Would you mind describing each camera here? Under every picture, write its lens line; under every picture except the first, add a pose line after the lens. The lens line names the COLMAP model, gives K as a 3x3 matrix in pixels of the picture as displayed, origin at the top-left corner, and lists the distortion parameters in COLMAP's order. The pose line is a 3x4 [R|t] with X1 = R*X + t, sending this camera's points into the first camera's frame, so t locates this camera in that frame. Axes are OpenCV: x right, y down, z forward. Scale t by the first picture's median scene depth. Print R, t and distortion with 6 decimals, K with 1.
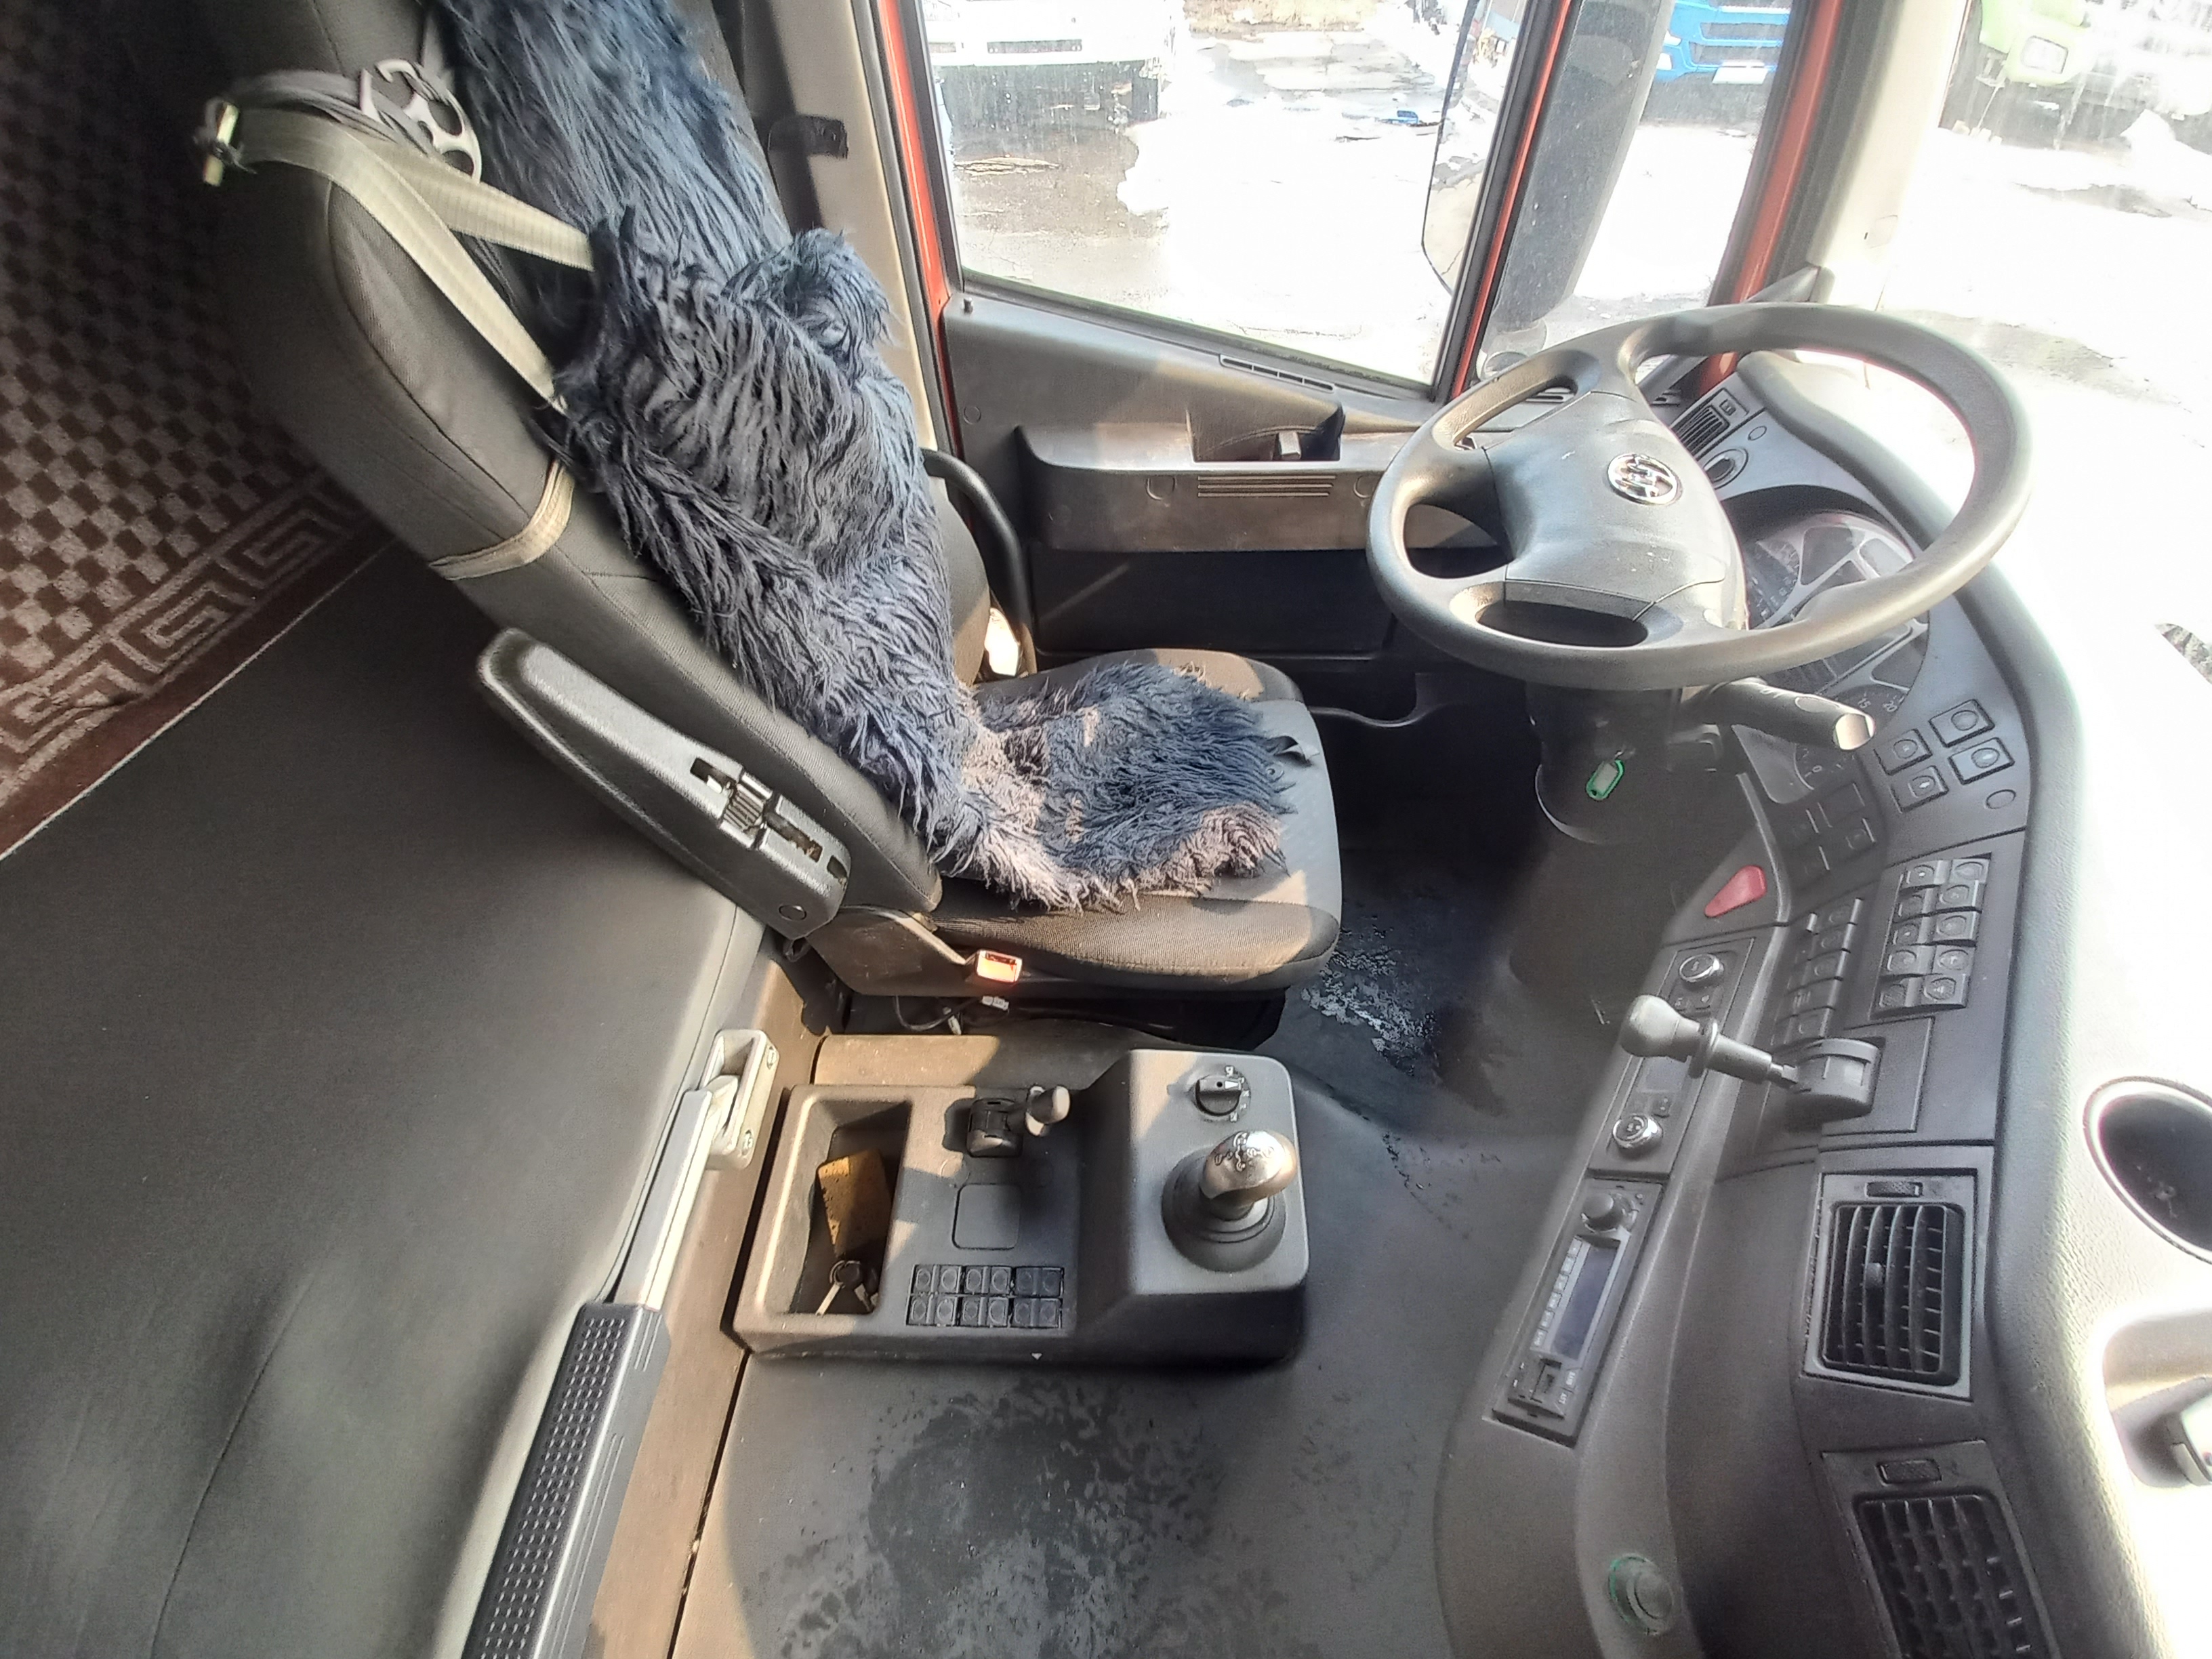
lens RADIAL K [[885.6, 0, 1106.9], [0, 885.6, 866.3], [0, 0, 1]] dist [0.001168, -0.012992]
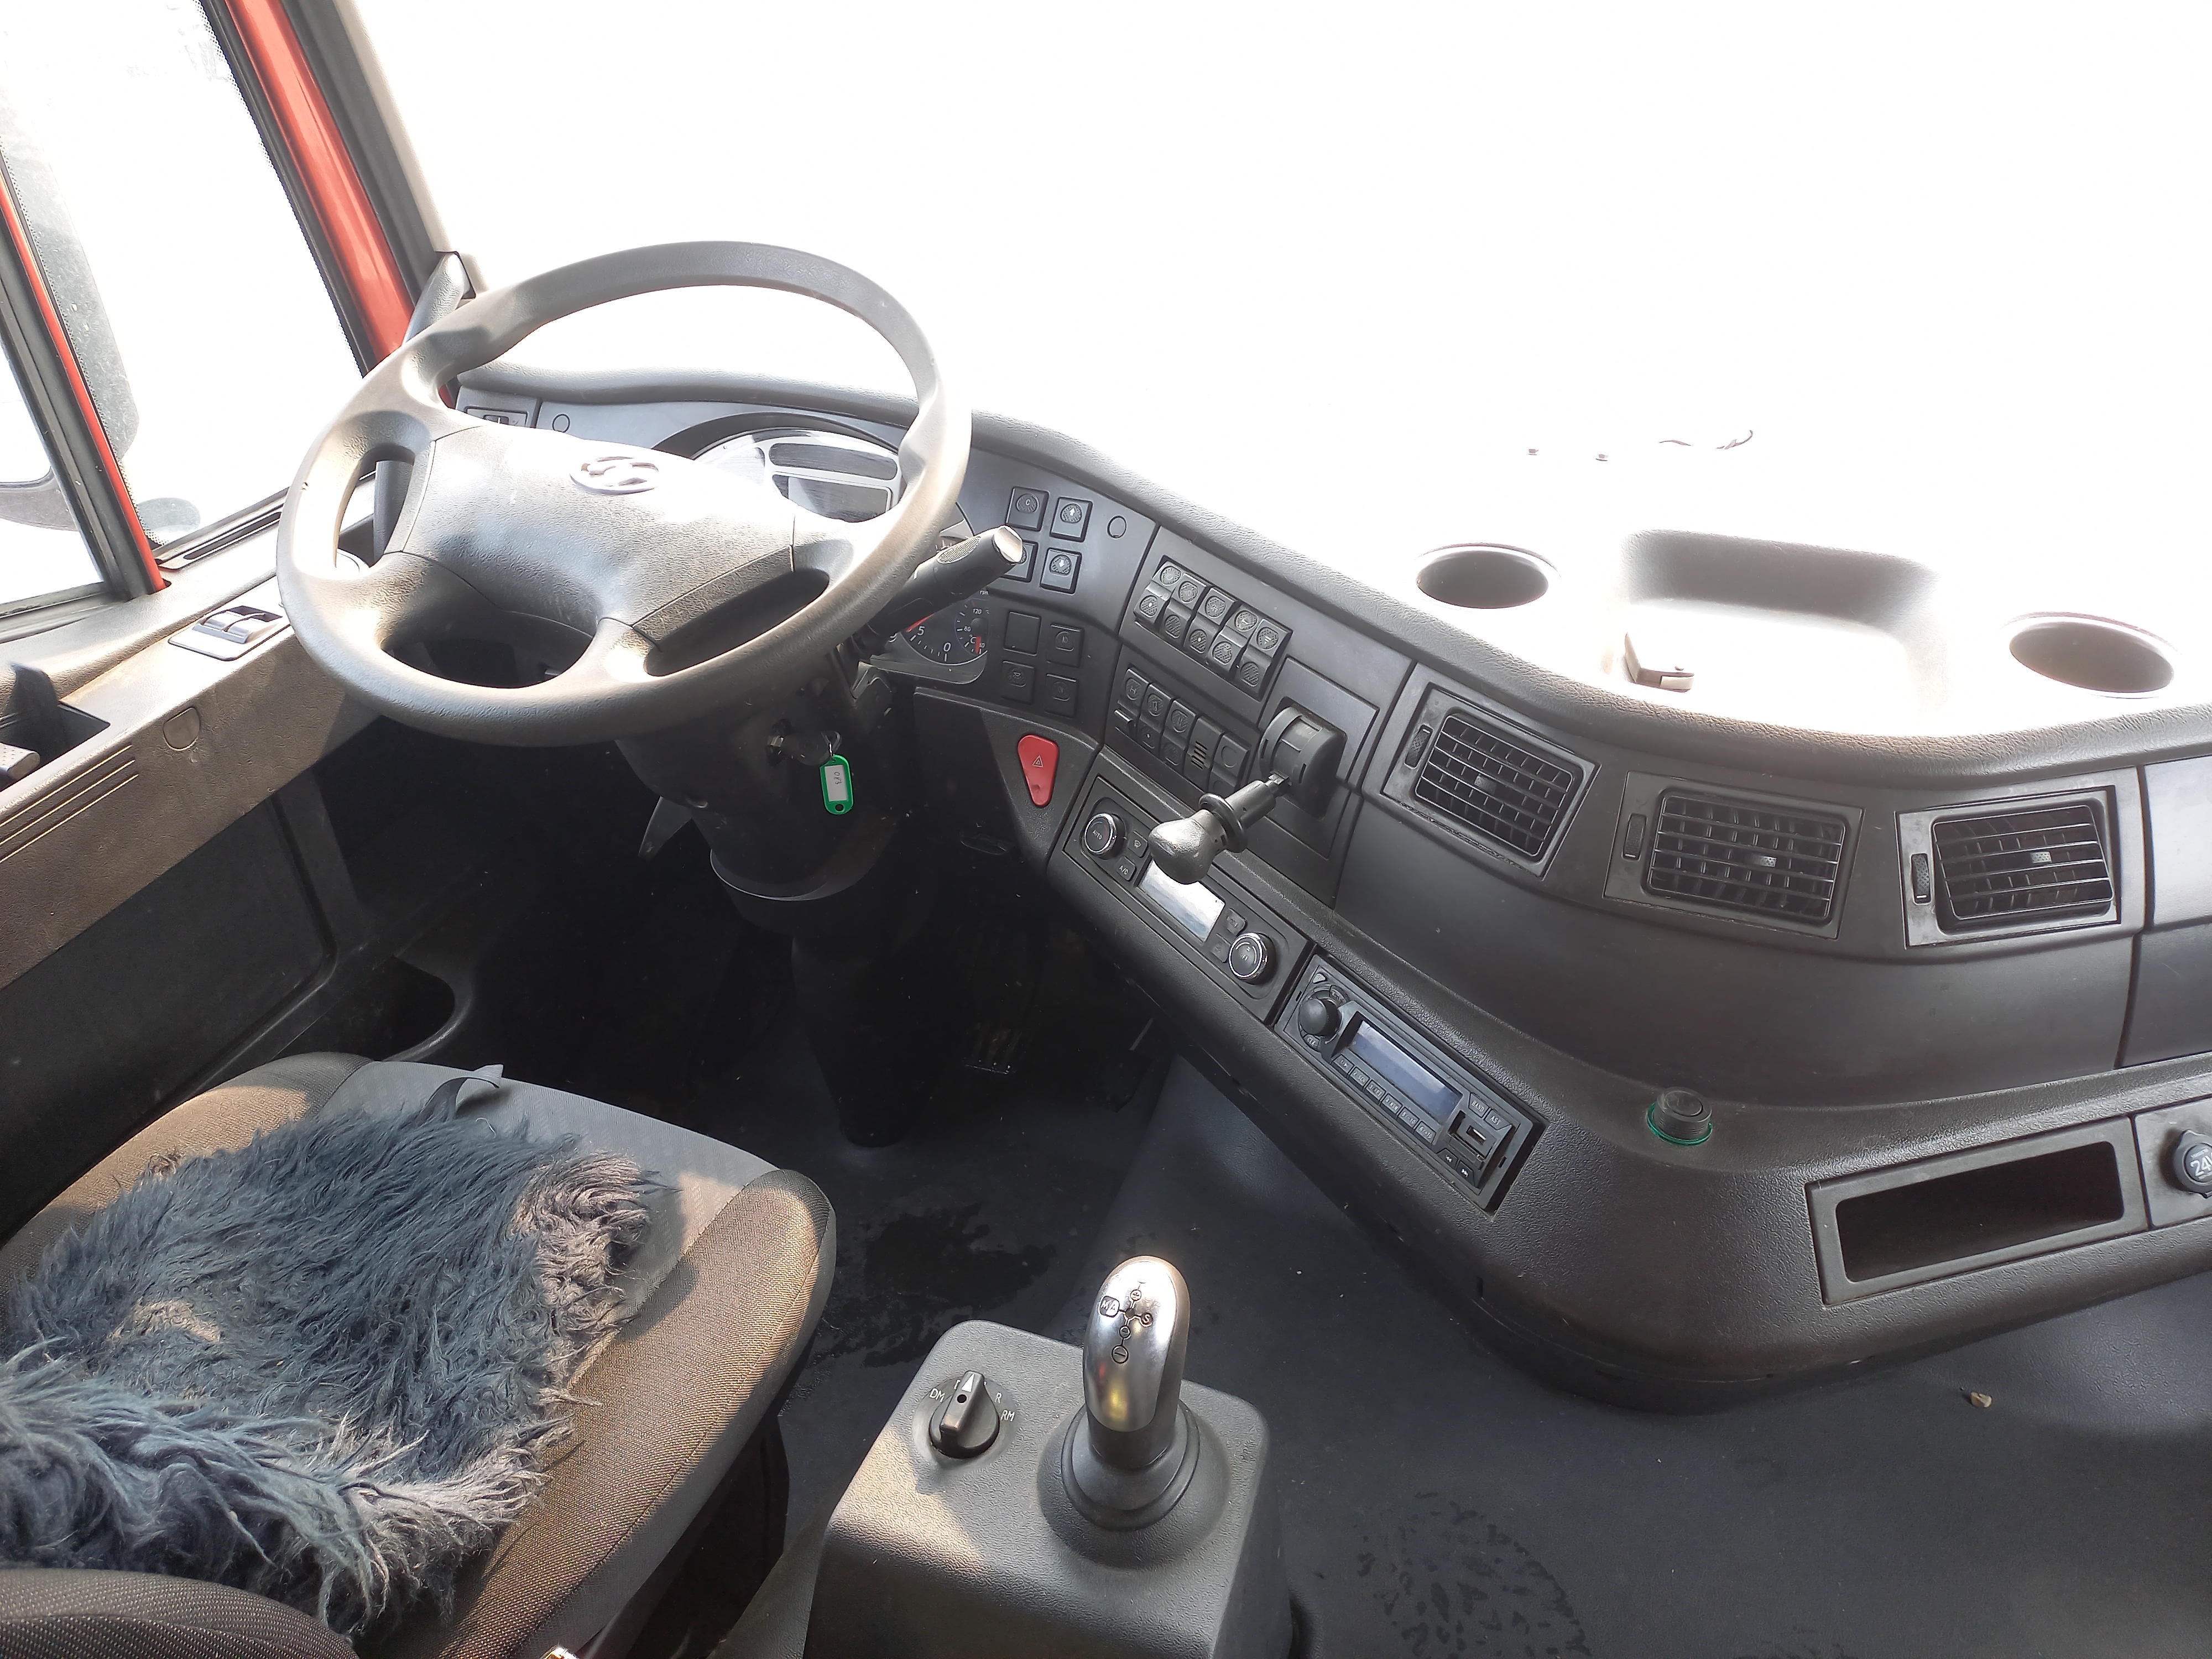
lens RADIAL K [[1634.8, 0, 1123.4], [0, 1634.8, 839.0], [0, 0, 1]] dist [0.083384, -0.053399]
pose [[0.304553, -0.523591, 0.795676, -0.644795], [0.762542, 0.634604, 0.125727, -0.070670], [-0.570768, 0.568446, 0.592531, 0.037371]]
